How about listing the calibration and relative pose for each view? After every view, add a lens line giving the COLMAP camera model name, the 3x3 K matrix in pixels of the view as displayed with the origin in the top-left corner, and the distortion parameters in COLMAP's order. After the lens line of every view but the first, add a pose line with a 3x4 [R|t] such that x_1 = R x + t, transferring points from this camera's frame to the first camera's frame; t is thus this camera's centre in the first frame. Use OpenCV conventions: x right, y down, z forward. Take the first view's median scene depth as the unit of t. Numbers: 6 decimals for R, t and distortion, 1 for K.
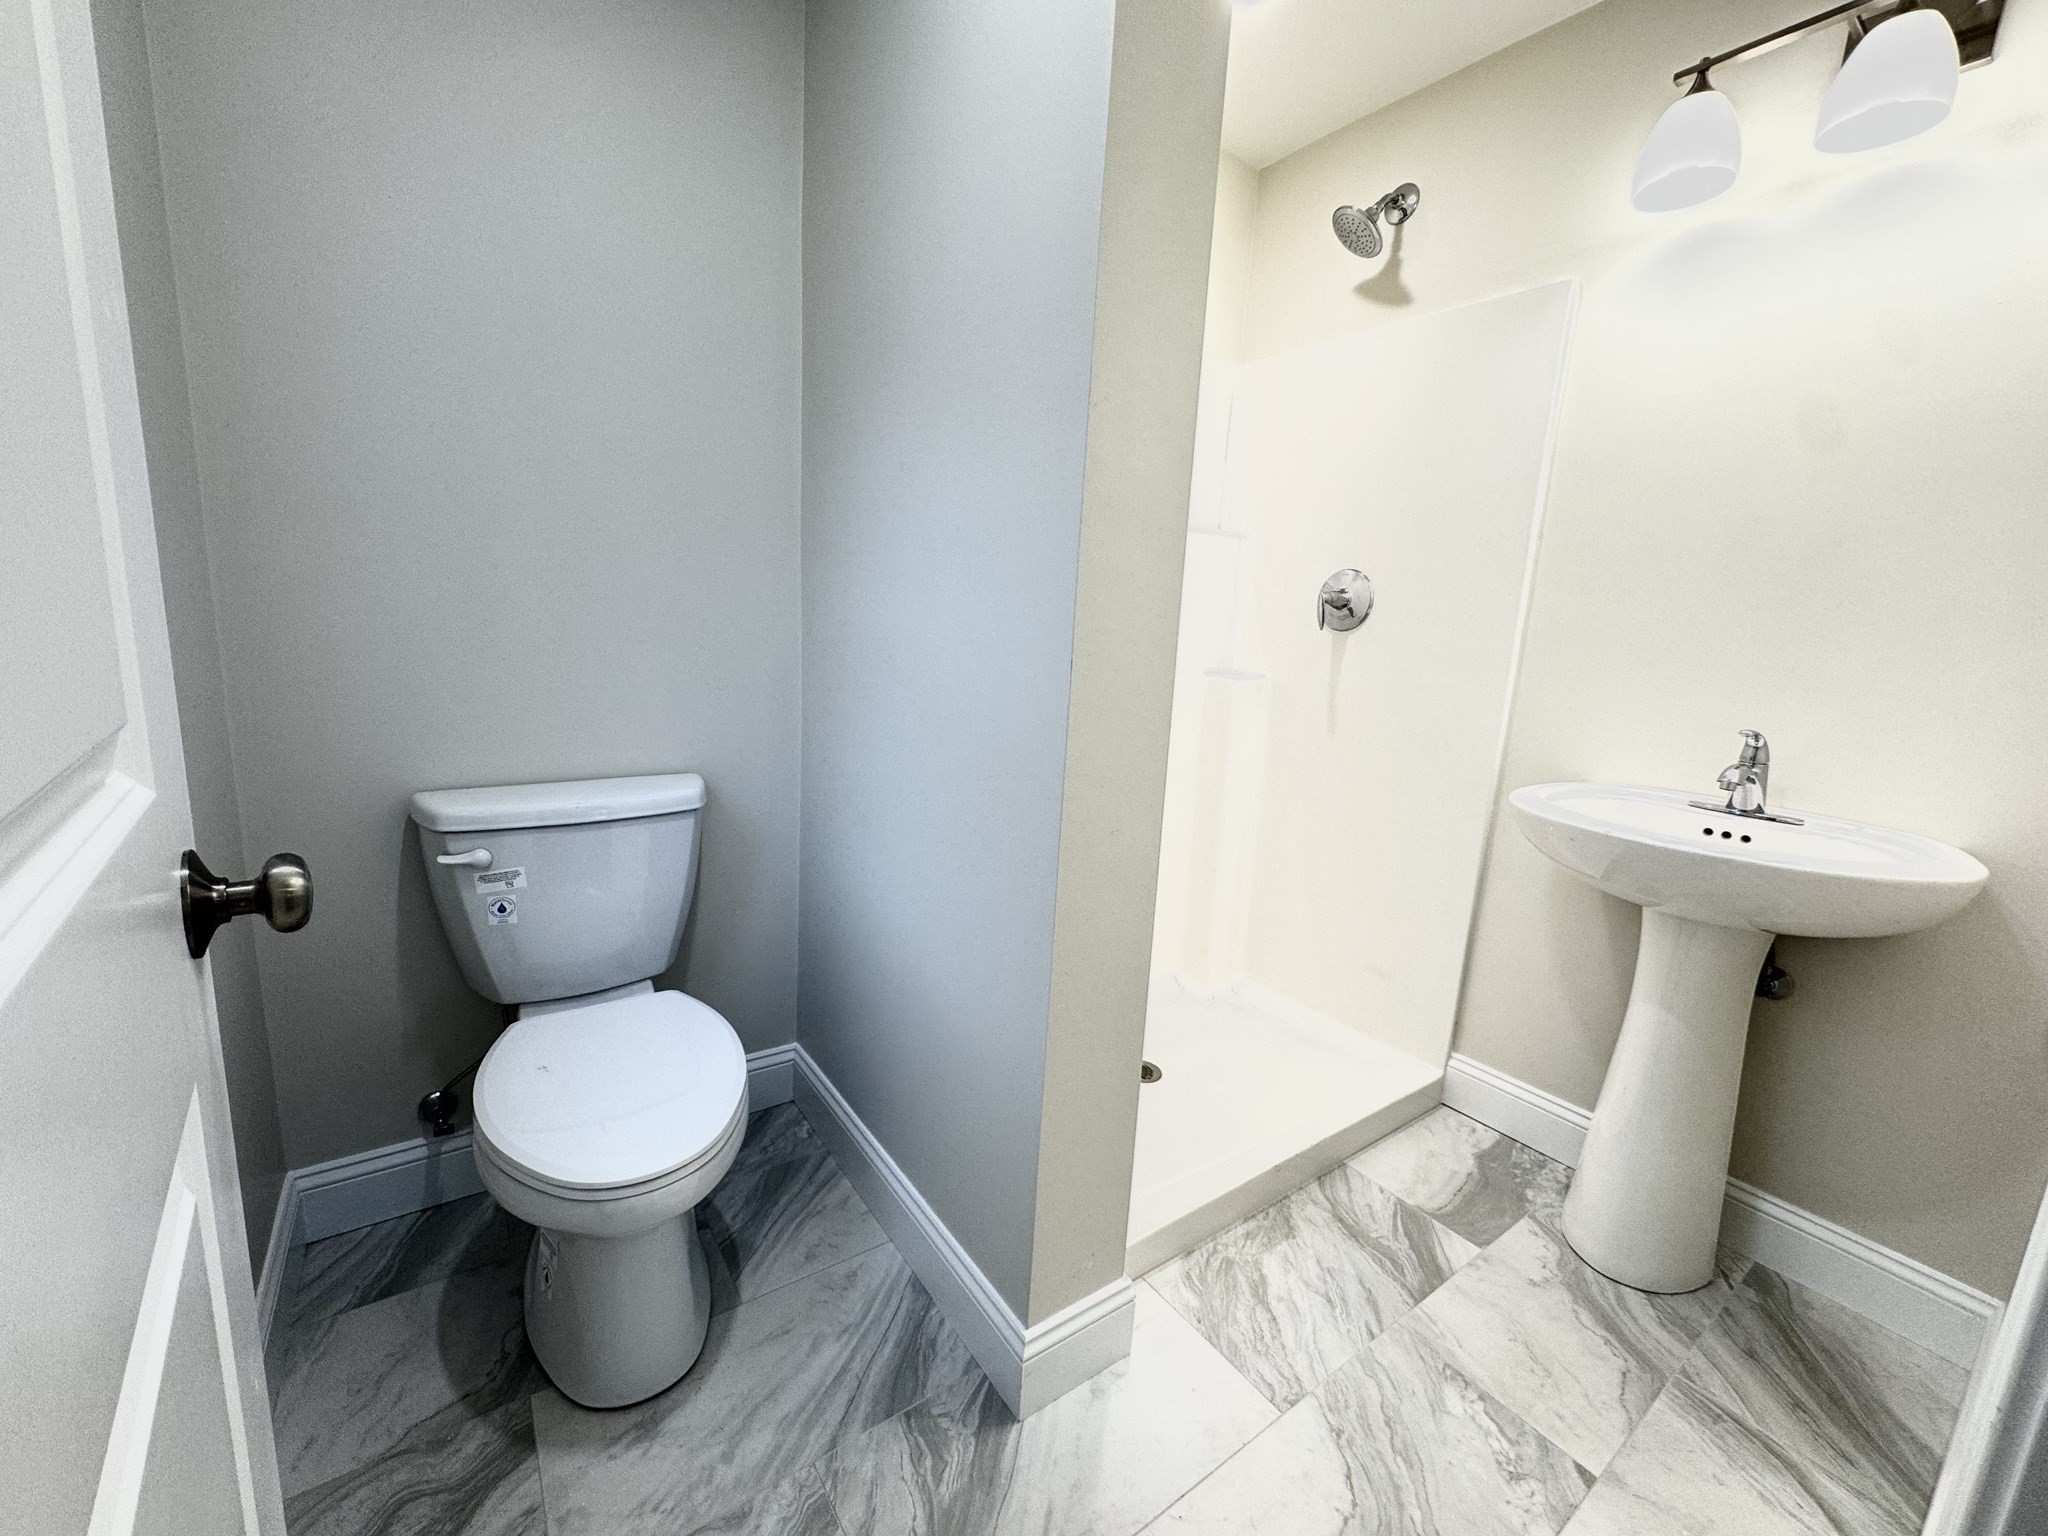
lens RADIAL K [[817.8, 0, 1024.0], [0, 817.8, 768.0], [0, 0, 1]] dist [0.000943, -0.000193]
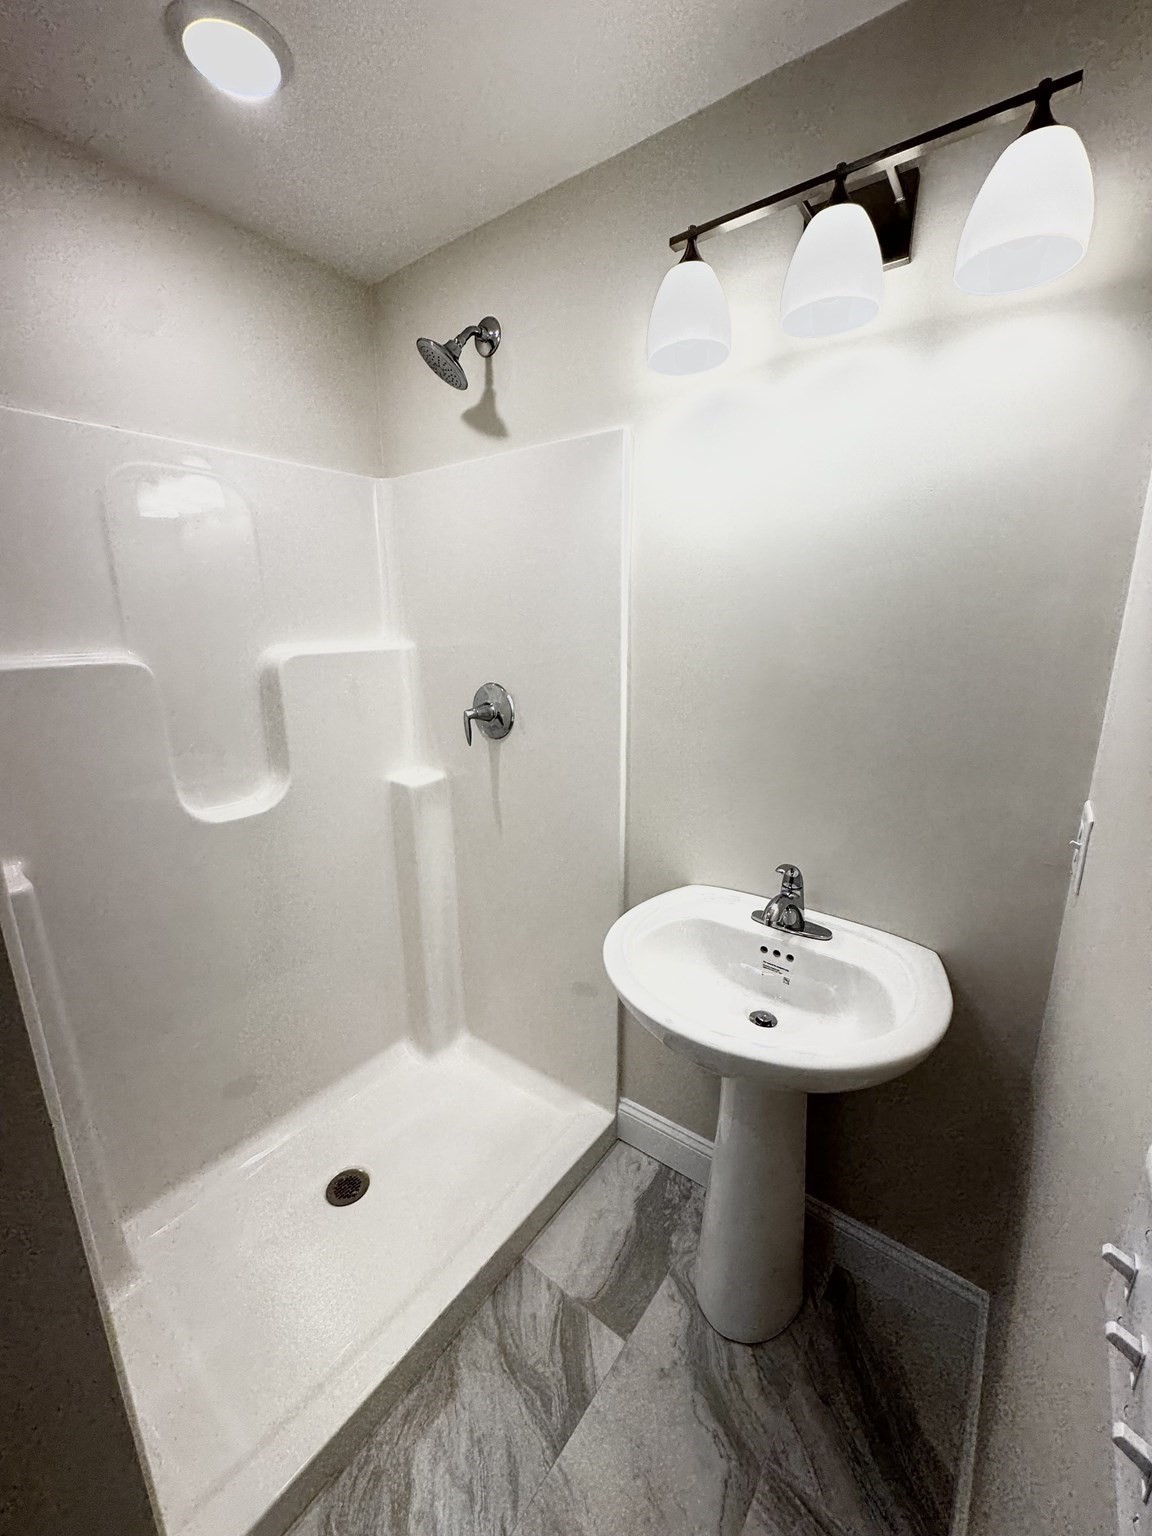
lens RADIAL K [[613.4, 0, 576.0], [0, 613.4, 768.0], [0, 0, 1]] dist [0.000943, -0.000193]
pose [[0.953135, -0.126875, 0.274657, 0.344615], [0.110065, 0.991027, 0.075837, -0.234695], [-0.281814, -0.042053, 0.958547, 0.241108]]
